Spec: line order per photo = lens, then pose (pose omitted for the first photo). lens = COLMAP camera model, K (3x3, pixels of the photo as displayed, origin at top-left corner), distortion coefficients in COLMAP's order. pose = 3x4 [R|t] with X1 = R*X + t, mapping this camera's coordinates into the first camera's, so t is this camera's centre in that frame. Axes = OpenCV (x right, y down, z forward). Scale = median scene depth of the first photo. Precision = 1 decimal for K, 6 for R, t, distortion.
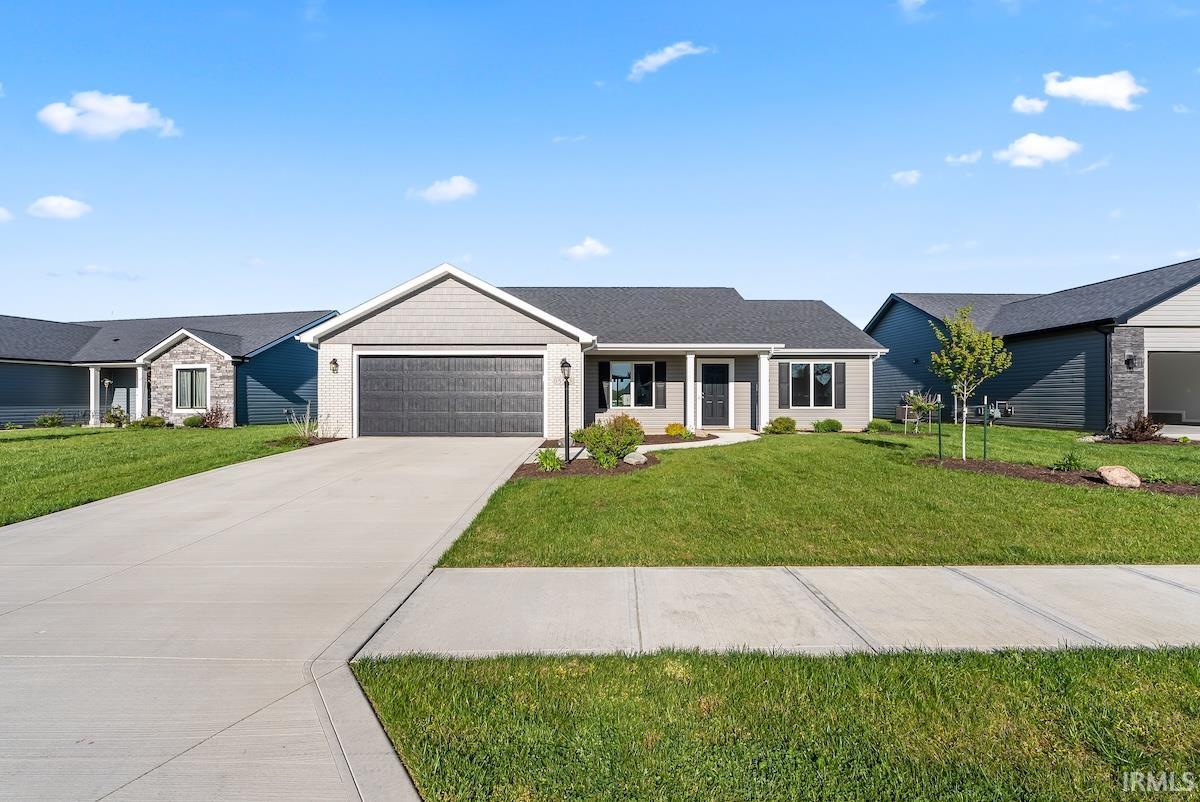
lens RADIAL K [[512.2, 0, 600.0], [0, 512.2, 401.0], [0, 0, 1]] dist [-0.000323, -0.000023]
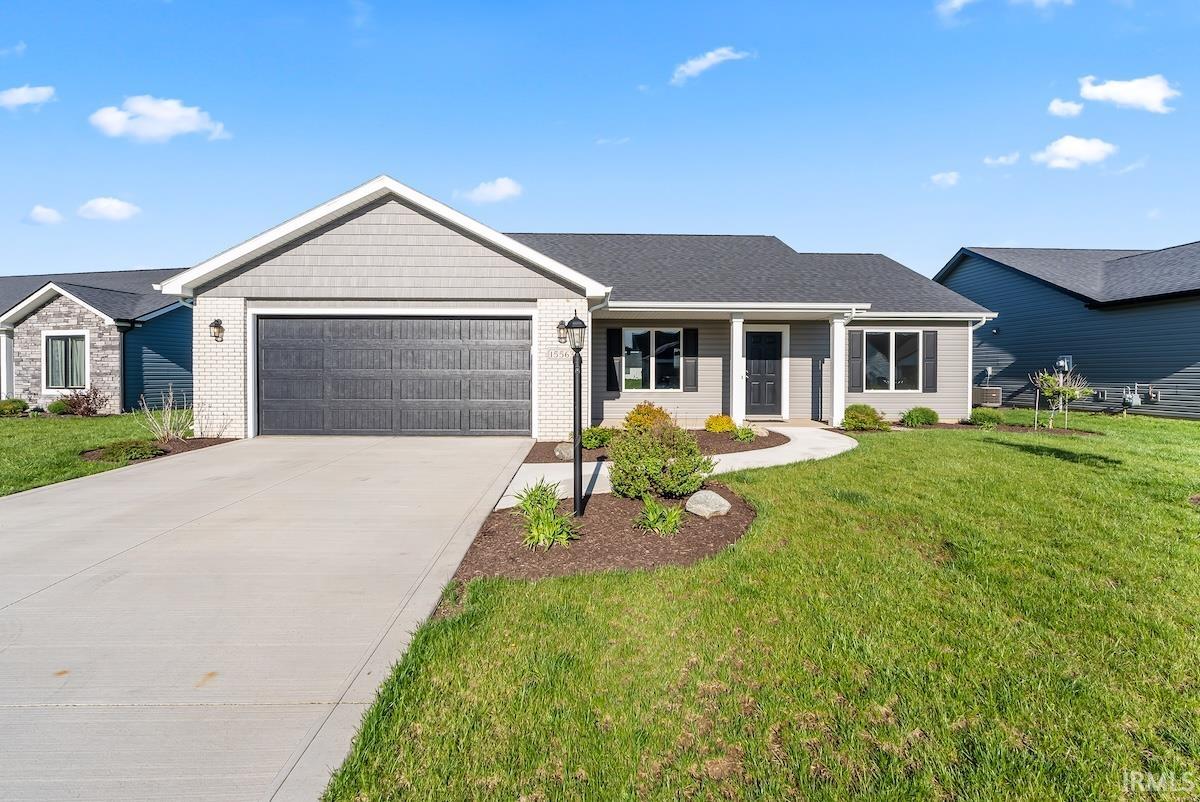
lens RADIAL K [[530.1, 0, 599.2], [0, 530.1, 374.0], [0, 0, 1]] dist [-0.001302, -0.000226]
pose [[0.999818, 0.003116, 0.018811, -0.027617], [-0.003098, 0.999995, -0.000975, -0.010042], [-0.018814, 0.000916, 0.999823, 0.239041]]
